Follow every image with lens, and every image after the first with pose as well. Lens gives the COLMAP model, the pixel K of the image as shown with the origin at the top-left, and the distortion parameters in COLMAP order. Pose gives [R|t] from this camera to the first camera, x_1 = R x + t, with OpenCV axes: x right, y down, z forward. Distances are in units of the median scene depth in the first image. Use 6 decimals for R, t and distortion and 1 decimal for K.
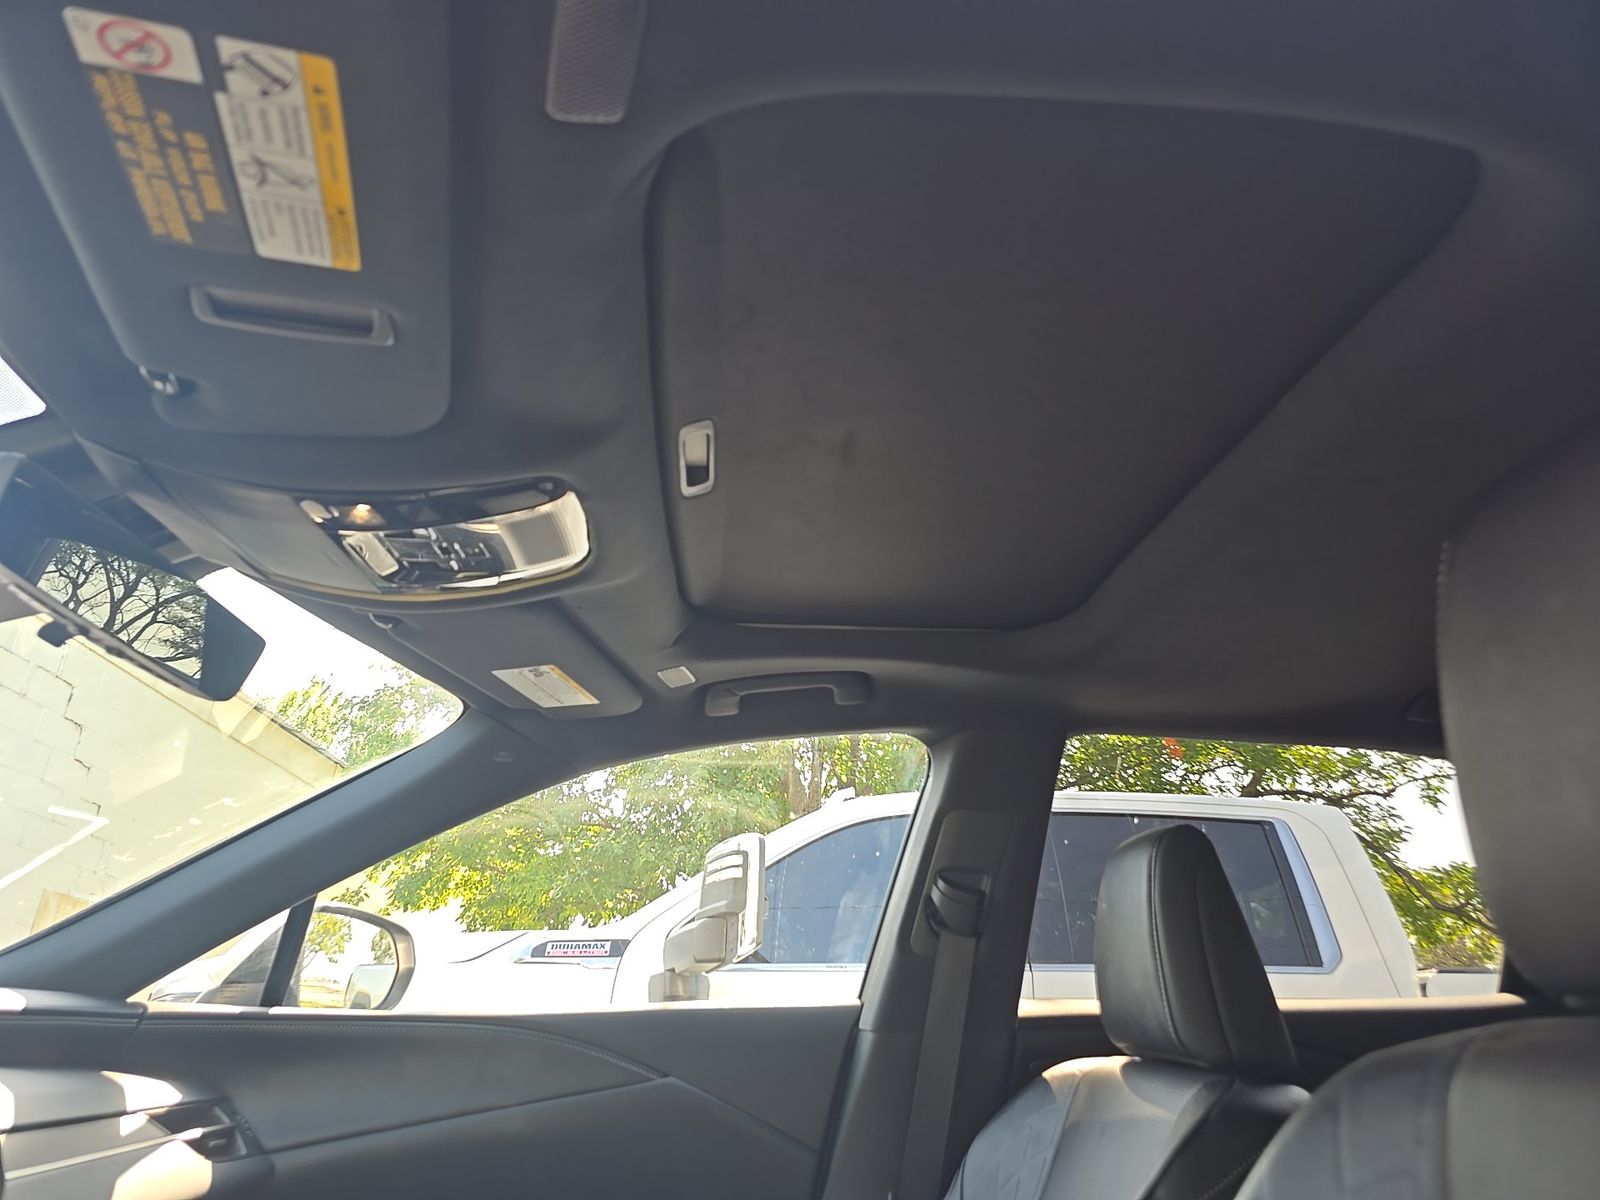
lens RADIAL K [[1076.2, 0, 801.2], [0, 1076.2, 596.4], [0, 0, 1]] dist [0.035823, -0.006486]
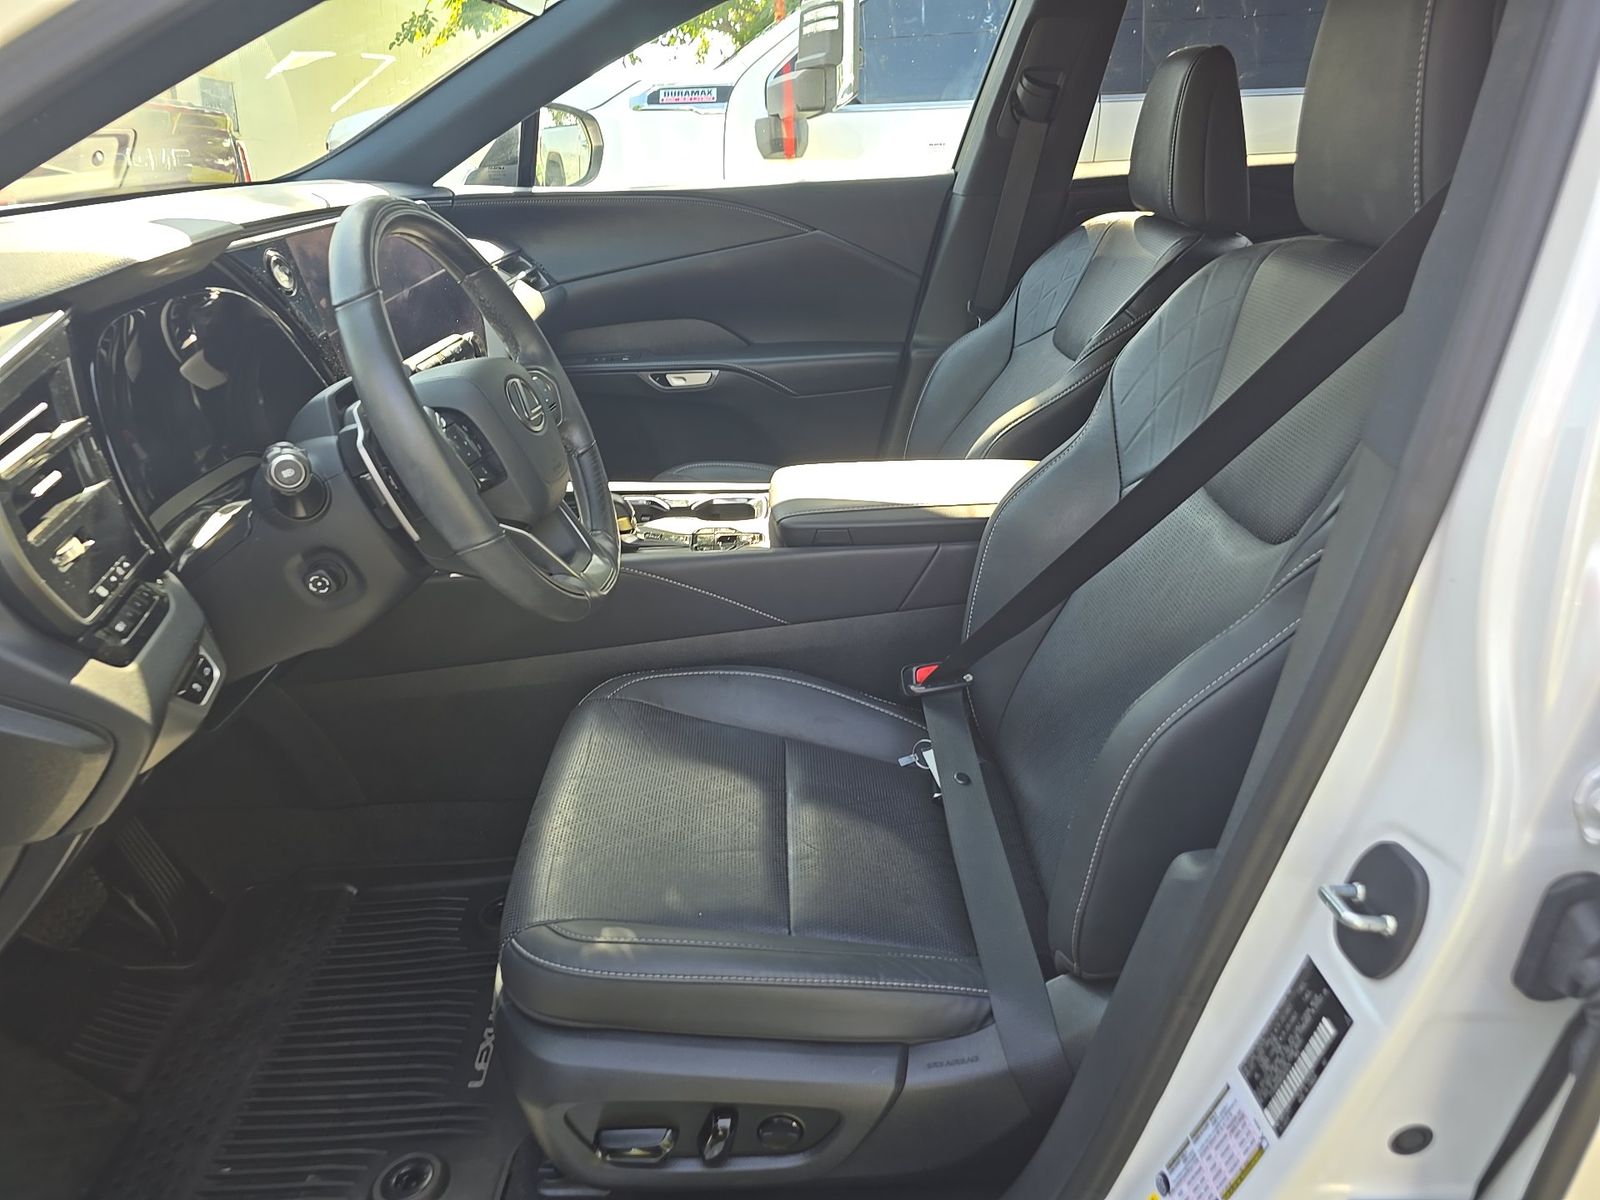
lens RADIAL K [[1076.2, 0, 796.3], [0, 1076.2, 599.9], [0, 0, 1]] dist [0.035823, -0.006486]
pose [[0.997964, -0.005912, -0.063508, -0.059012], [0.049402, 0.701457, 0.710997, -0.218255], [0.040344, -0.712687, 0.700321, -0.328609]]
